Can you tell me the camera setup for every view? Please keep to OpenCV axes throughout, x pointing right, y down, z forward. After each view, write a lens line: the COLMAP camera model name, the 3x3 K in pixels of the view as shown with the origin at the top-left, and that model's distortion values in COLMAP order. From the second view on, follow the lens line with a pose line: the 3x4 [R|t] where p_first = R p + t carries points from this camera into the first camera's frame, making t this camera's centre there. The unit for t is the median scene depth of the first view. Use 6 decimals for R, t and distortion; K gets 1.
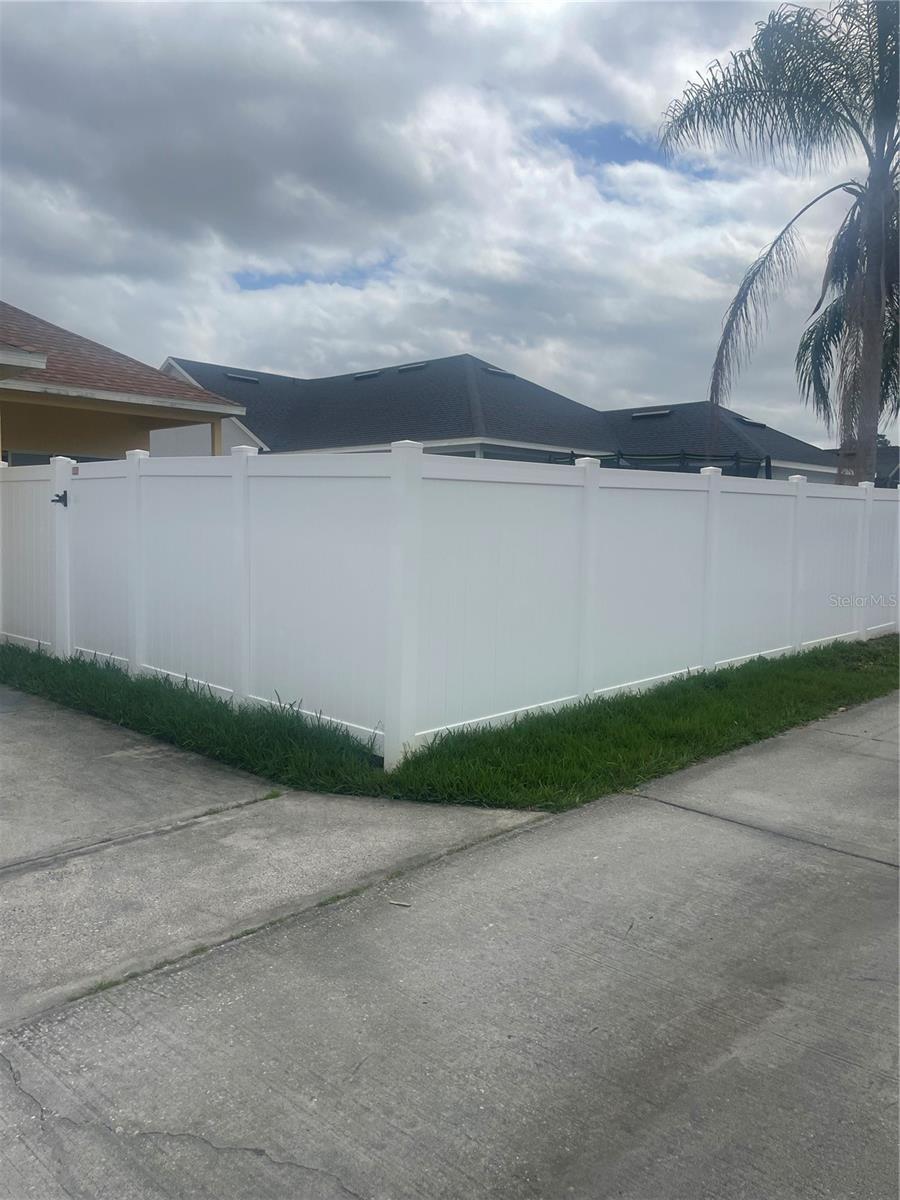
lens RADIAL K [[908.7, 0, 456.5], [0, 908.7, 533.2], [0, 0, 1]] dist [0.111919, -0.133639]
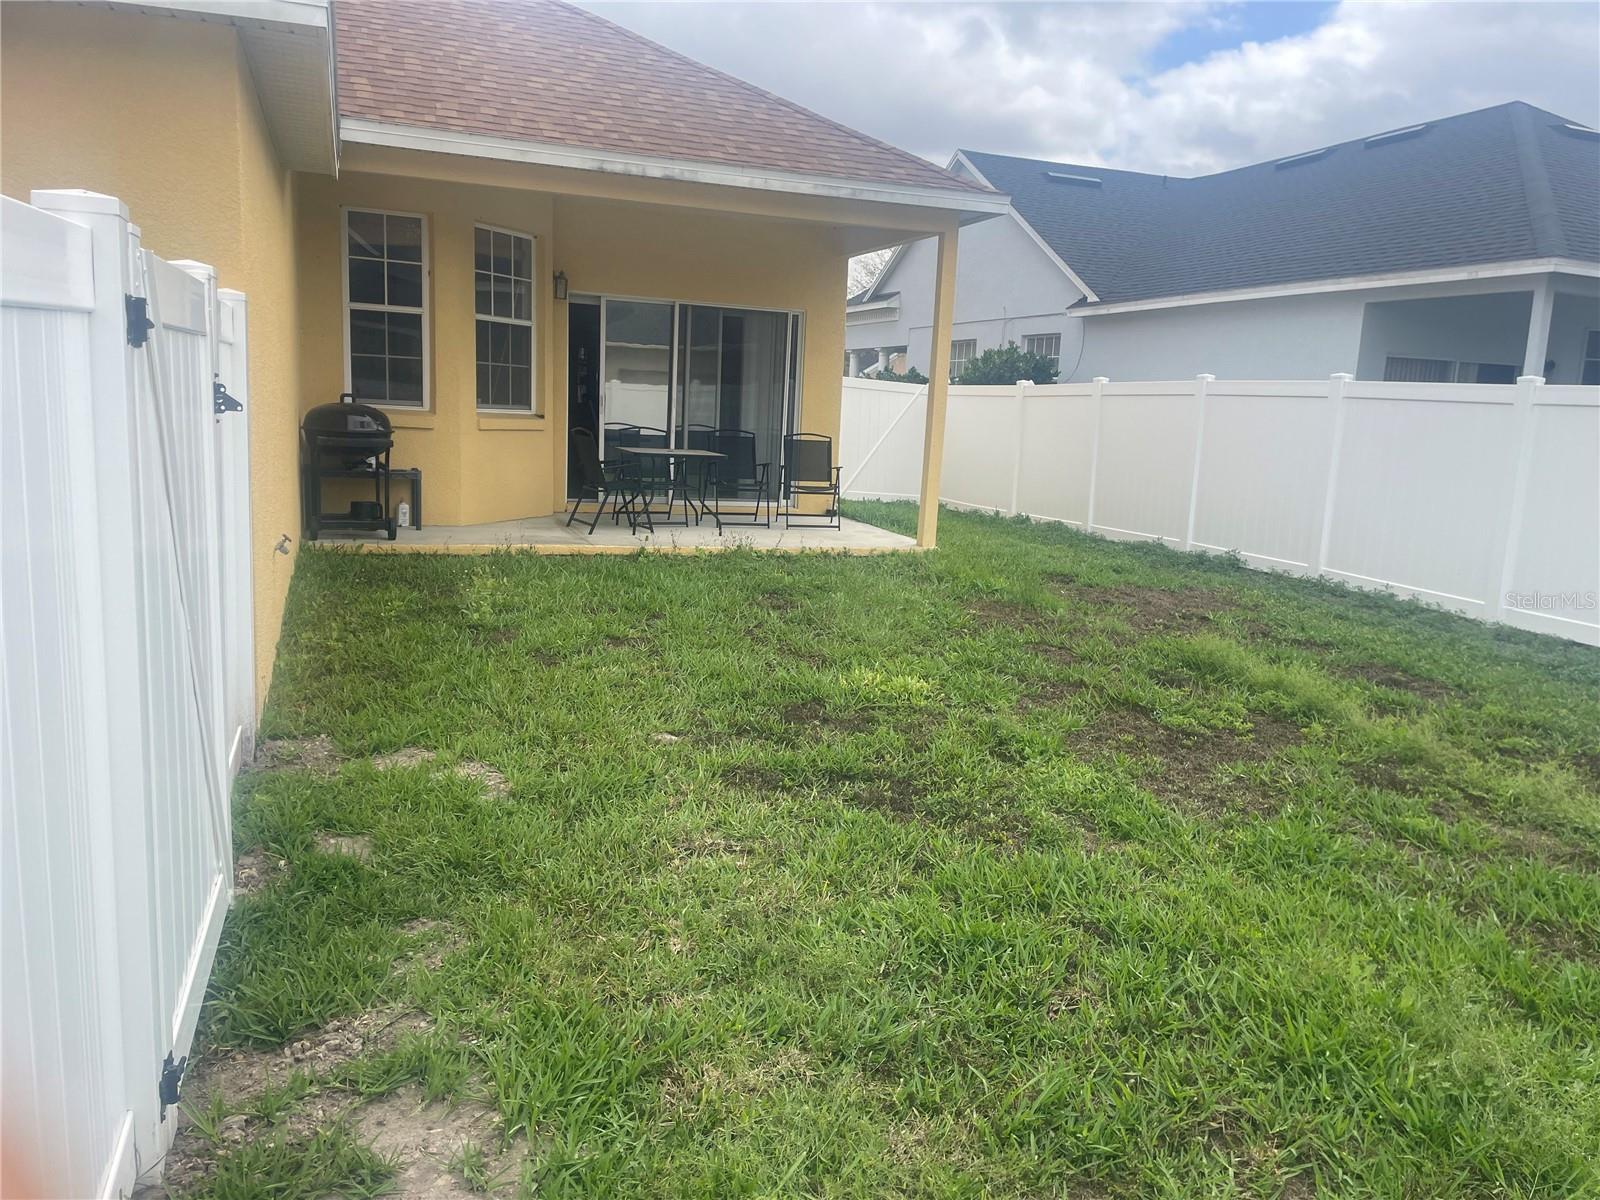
lens RADIAL K [[1188.2, 0, 806.7], [0, 1188.2, 604.5], [0, 0, 1]] dist [0.096696, -0.121355]
pose [[0.893655, 0.106812, -0.435858, -0.123988], [-0.041489, 0.986766, 0.156754, -0.079386], [0.446833, -0.122001, 0.886260, 1.348600]]
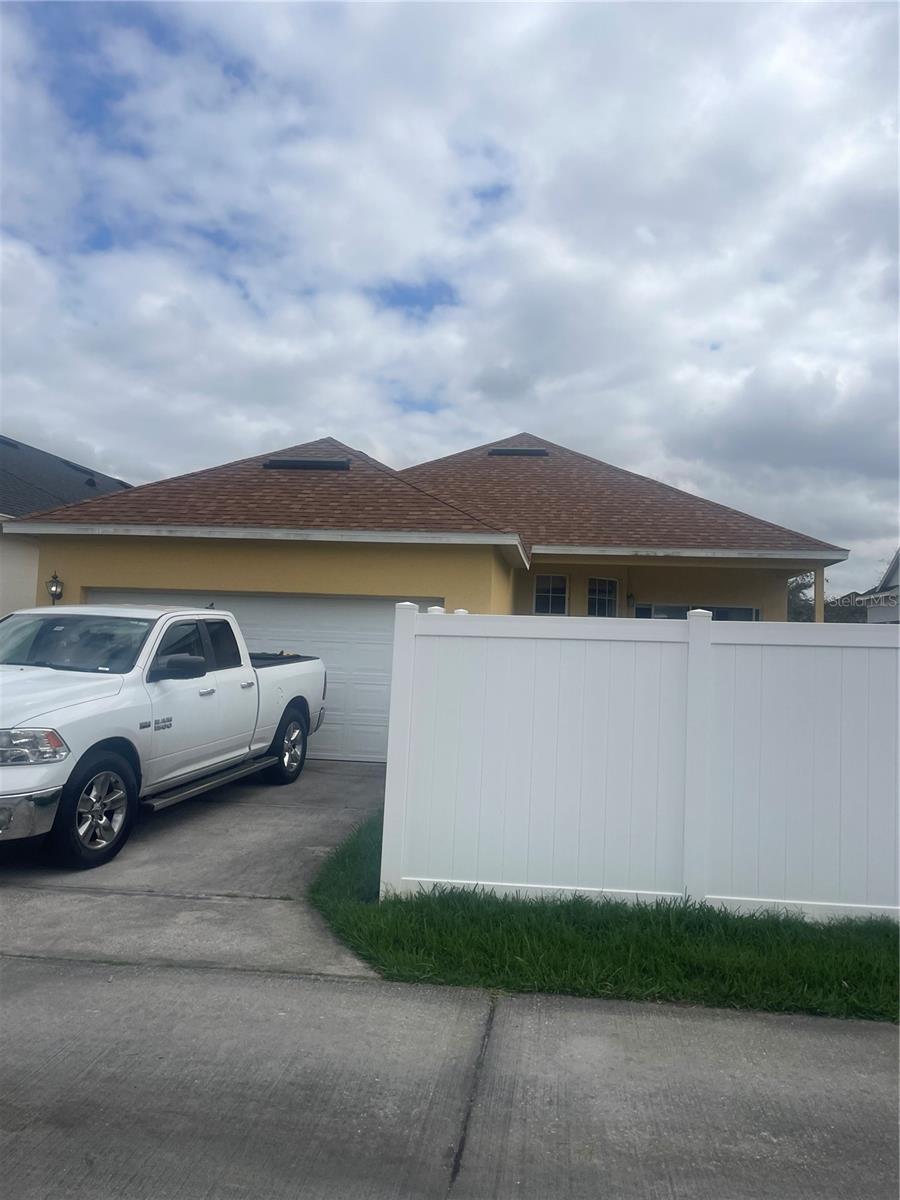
lens RADIAL K [[893.6, 0, 466.6], [0, 893.6, 601.4], [0, 0, 1]] dist [0.128069, -0.169672]
pose [[0.598978, -0.029695, -0.800215, 1.001814], [-0.034680, 0.997413, -0.062971, -0.046592], [0.800014, 0.065470, 0.596398, 0.476079]]
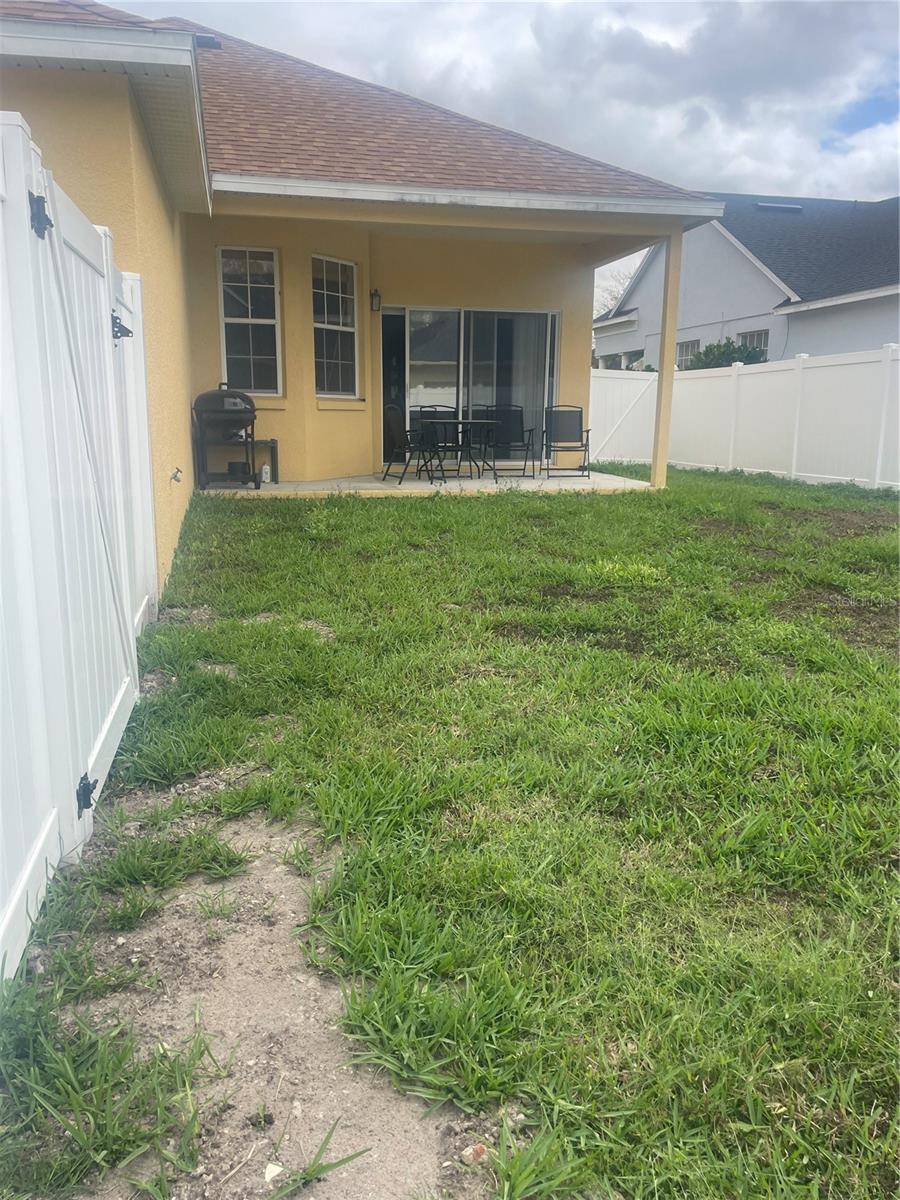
lens RADIAL K [[891.5, 0, 446.5], [0, 891.5, 591.6], [0, 0, 1]] dist [0.101611, -0.128473]
pose [[0.827964, 0.106889, -0.550501, -0.115807], [-0.002234, 0.982287, 0.187368, 0.005595], [0.560777, -0.153904, 0.813537, 1.368016]]
